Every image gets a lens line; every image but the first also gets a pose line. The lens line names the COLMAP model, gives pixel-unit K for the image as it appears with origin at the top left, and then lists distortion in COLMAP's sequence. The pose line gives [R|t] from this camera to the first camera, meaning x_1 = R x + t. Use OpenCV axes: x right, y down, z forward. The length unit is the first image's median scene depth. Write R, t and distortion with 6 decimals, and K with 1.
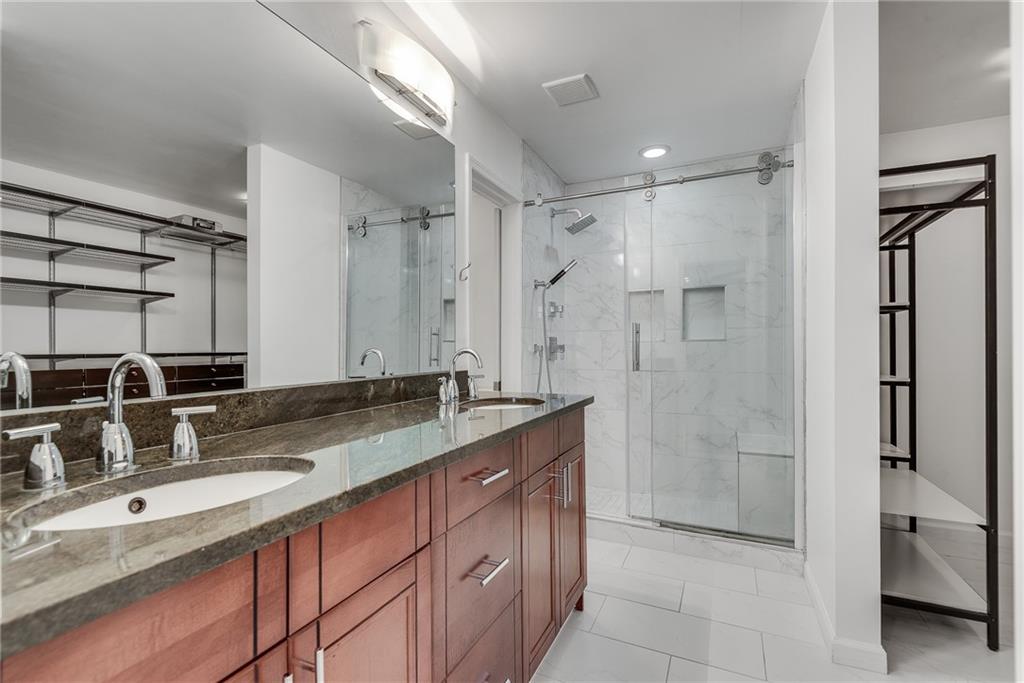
lens RADIAL K [[466.6, 0, 510.0], [0, 466.6, 346.7], [0, 0, 1]] dist [0.037361, -0.022128]
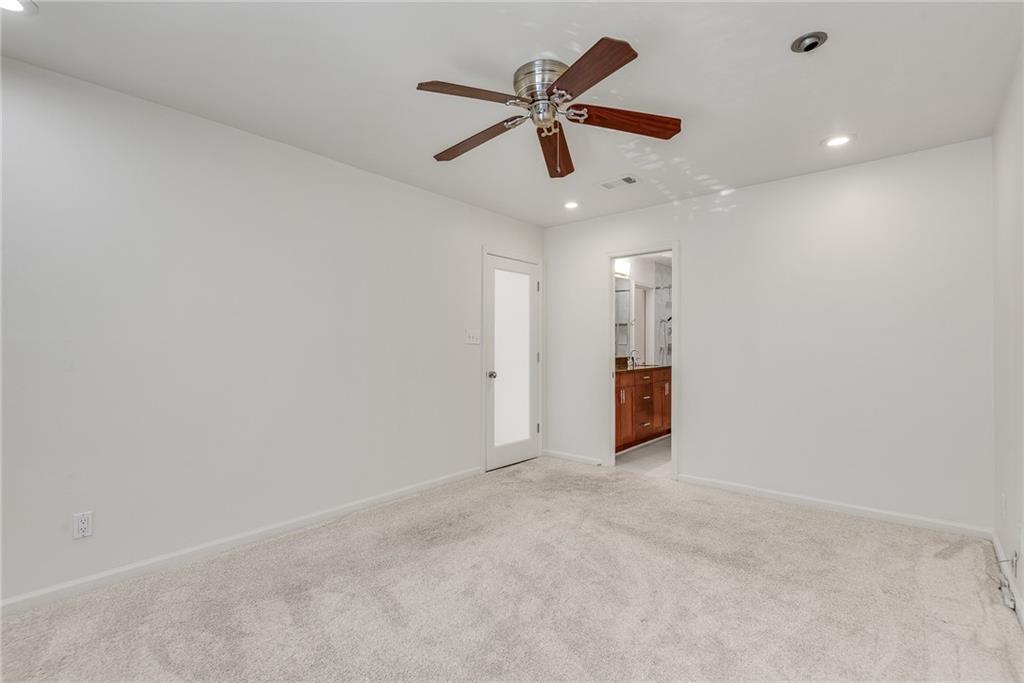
lens RADIAL K [[466.6, 0, 510.0], [0, 466.6, 346.7], [0, 0, 1]] dist [0.037361, -0.022128]
pose [[0.955844, -0.001073, -0.293873, 0.022510], [0.004329, 0.999936, 0.010428, -0.035552], [0.293844, -0.011240, 0.955787, -1.535059]]
